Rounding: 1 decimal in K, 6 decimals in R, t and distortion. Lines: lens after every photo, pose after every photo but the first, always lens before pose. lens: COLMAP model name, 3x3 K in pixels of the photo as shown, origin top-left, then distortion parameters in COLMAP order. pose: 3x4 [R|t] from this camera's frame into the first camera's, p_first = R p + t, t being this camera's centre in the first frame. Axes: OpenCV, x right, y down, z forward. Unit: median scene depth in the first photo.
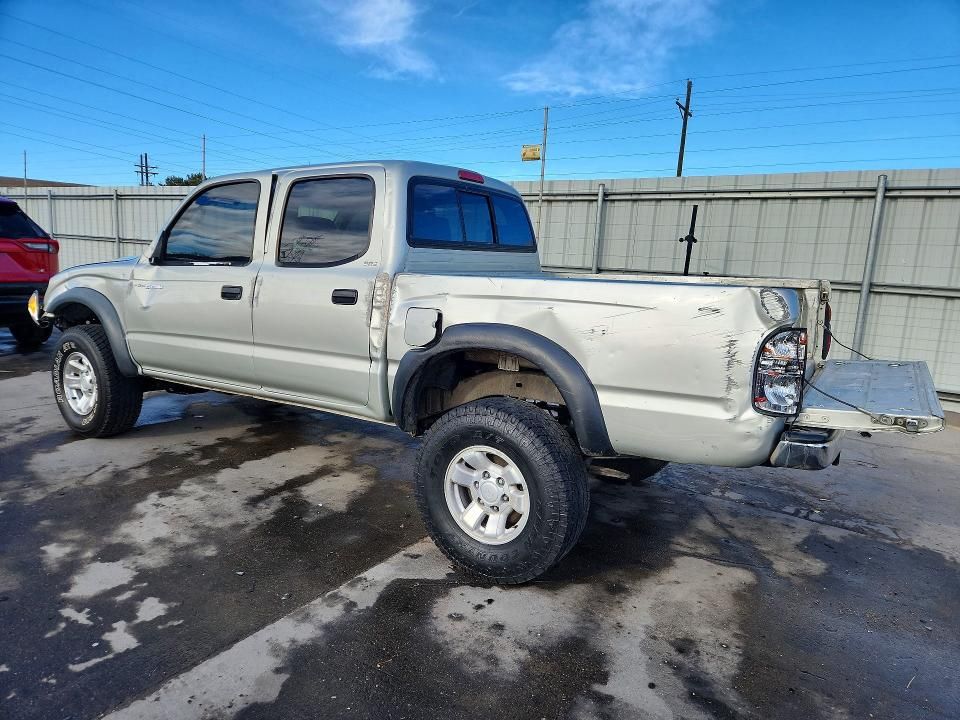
lens RADIAL K [[642.7, 0, 480.0], [0, 642.7, 360.0], [0, 0, 1]] dist [0.035107, -0.000321]
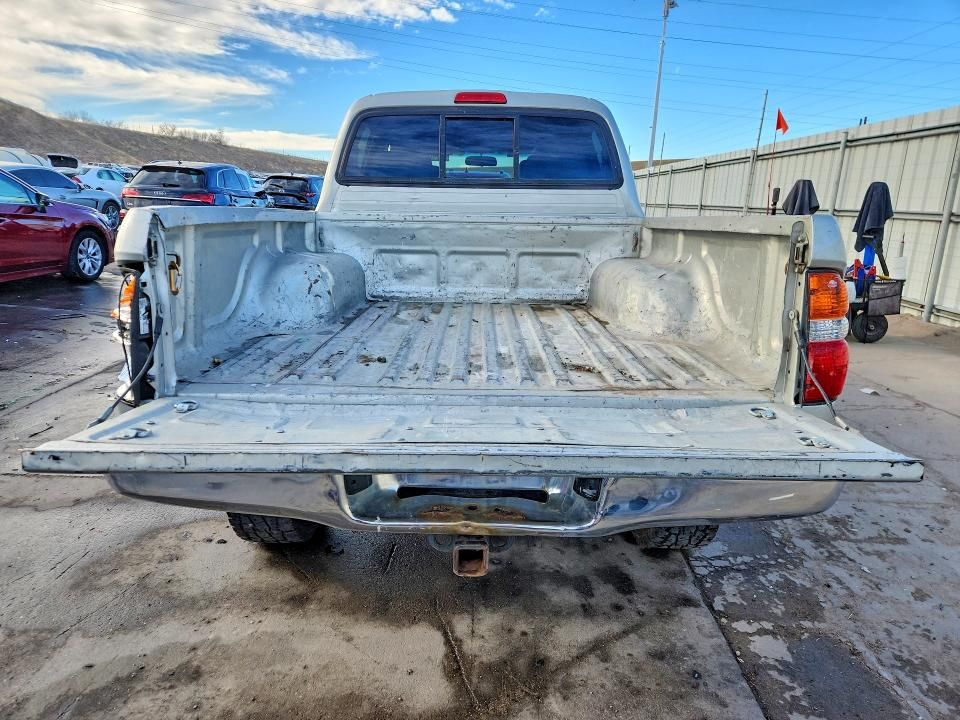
lens RADIAL K [[642.7, 0, 480.0], [0, 642.7, 360.0], [0, 0, 1]] dist [0.035107, -0.000321]
pose [[0.523732, 0.164592, -0.835832, 0.743892], [-0.128820, 0.985176, 0.113282, -0.047928], [0.842087, 0.048343, 0.537171, 0.580049]]
